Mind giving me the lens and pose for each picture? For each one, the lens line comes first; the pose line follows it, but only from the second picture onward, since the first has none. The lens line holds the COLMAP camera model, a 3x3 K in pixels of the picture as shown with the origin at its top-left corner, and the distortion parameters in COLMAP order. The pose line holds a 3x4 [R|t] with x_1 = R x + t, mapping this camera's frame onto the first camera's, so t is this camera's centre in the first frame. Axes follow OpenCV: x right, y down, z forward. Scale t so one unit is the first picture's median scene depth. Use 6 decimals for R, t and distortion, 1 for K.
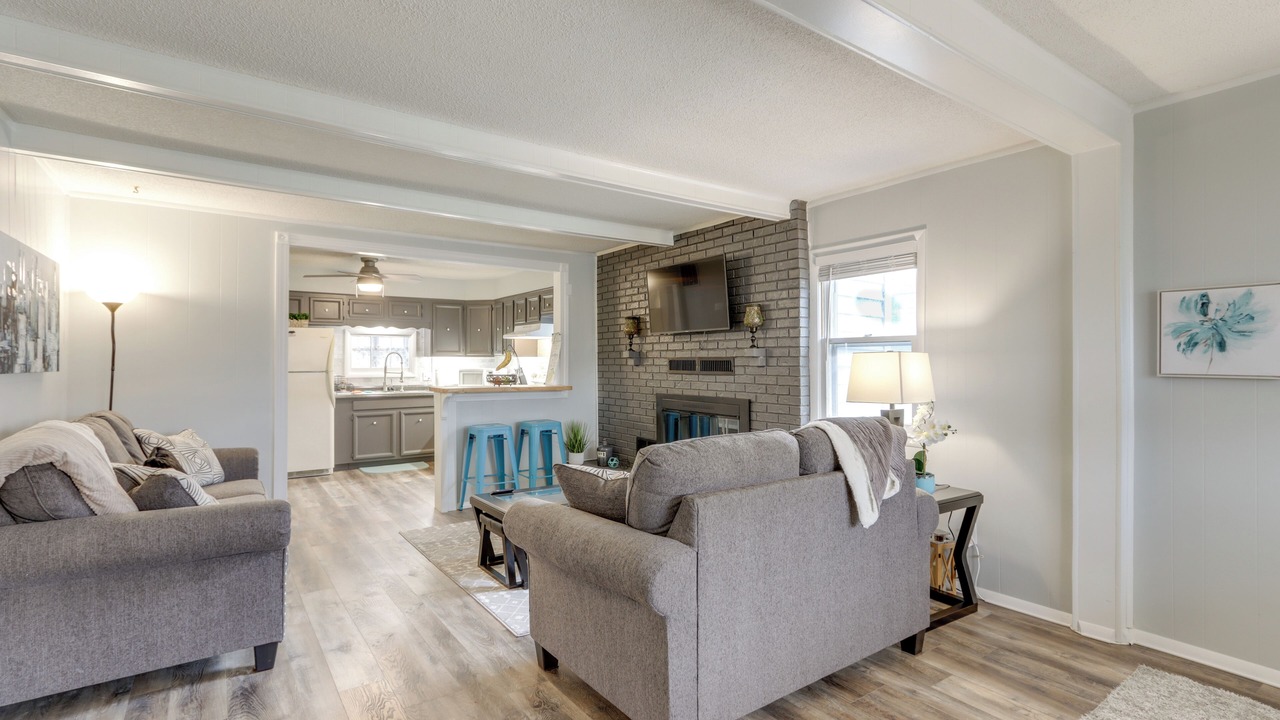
lens RADIAL K [[596.8, 0, 618.9], [0, 596.8, 364.7], [0, 0, 1]] dist [-0.000791, 0.006607]
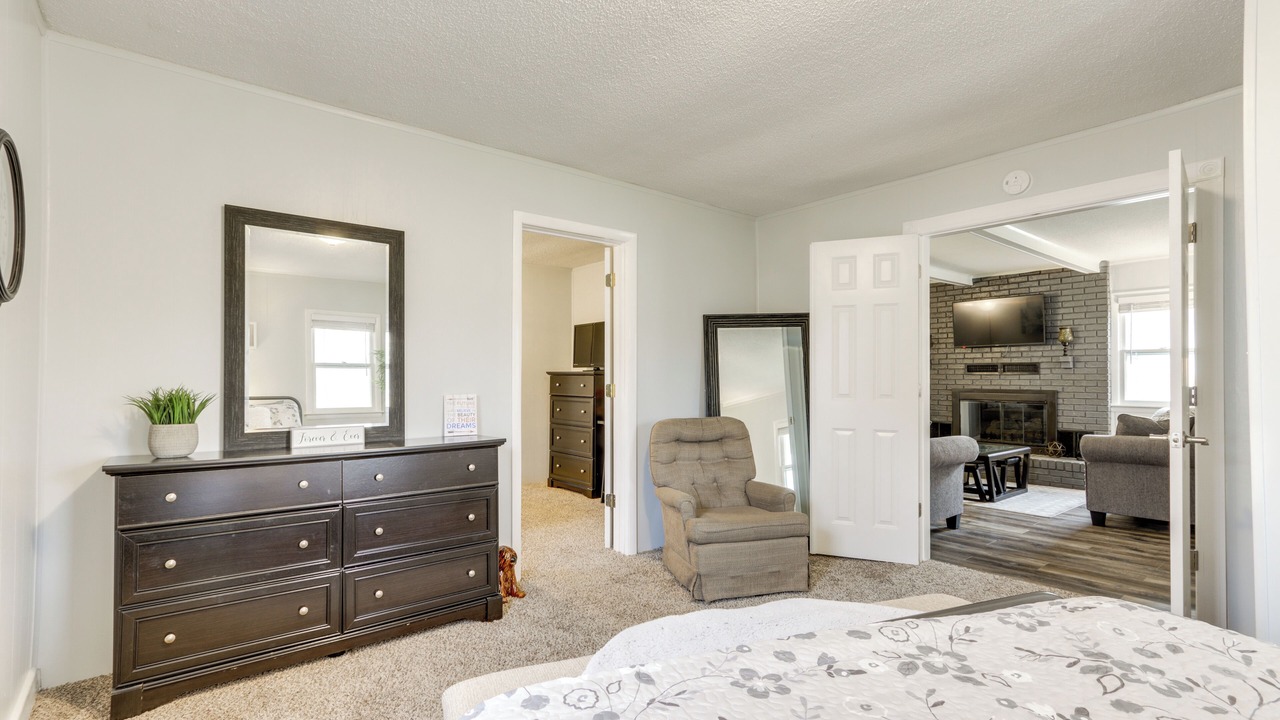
lens RADIAL K [[596.8, 0, 618.9], [0, 596.8, 364.7], [0, 0, 1]] dist [-0.000791, 0.006607]
pose [[0.998179, 0.005007, 0.060113, -0.922410], [-0.003371, 0.999622, -0.027296, 0.036481], [-0.060227, 0.027044, 0.997818, -0.414602]]
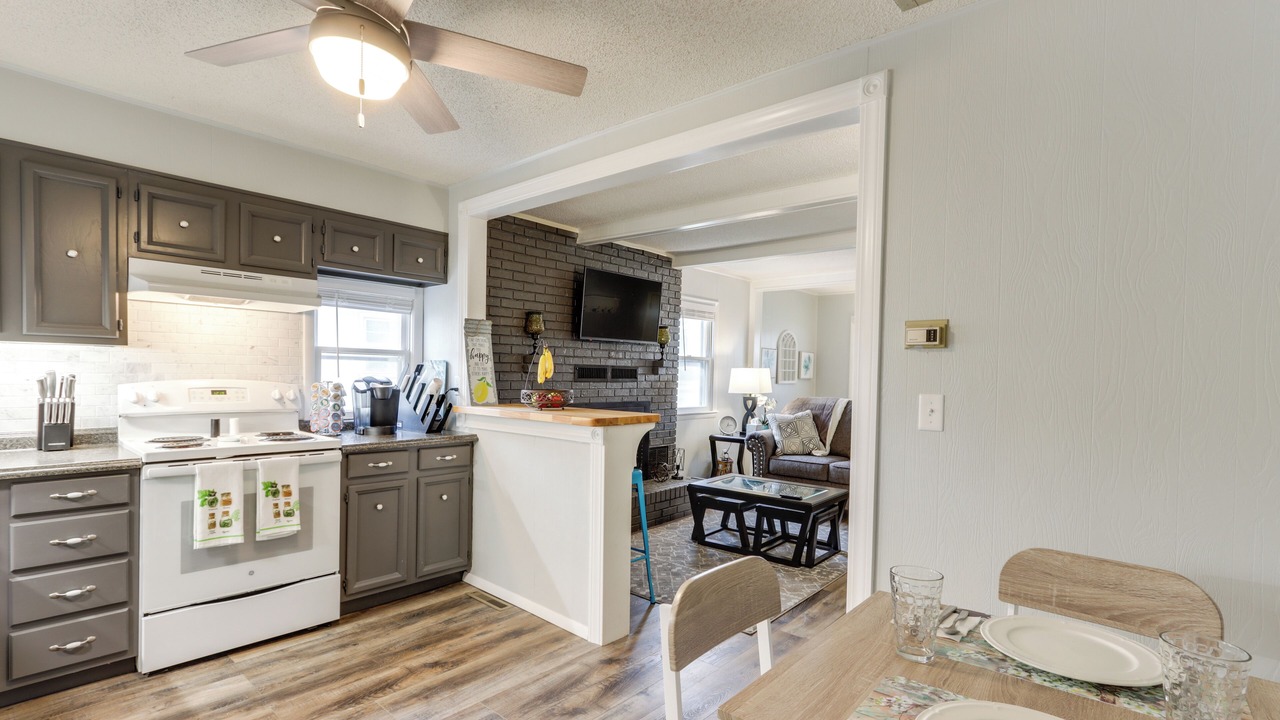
lens RADIAL K [[596.8, 0, 618.9], [0, 596.8, 364.7], [0, 0, 1]] dist [-0.000791, 0.006607]
pose [[-0.223091, 0.009354, 0.974753, -0.916964], [-0.012472, 0.999845, -0.012449, -0.001034], [-0.974718, -0.014934, -0.222939, 1.265540]]
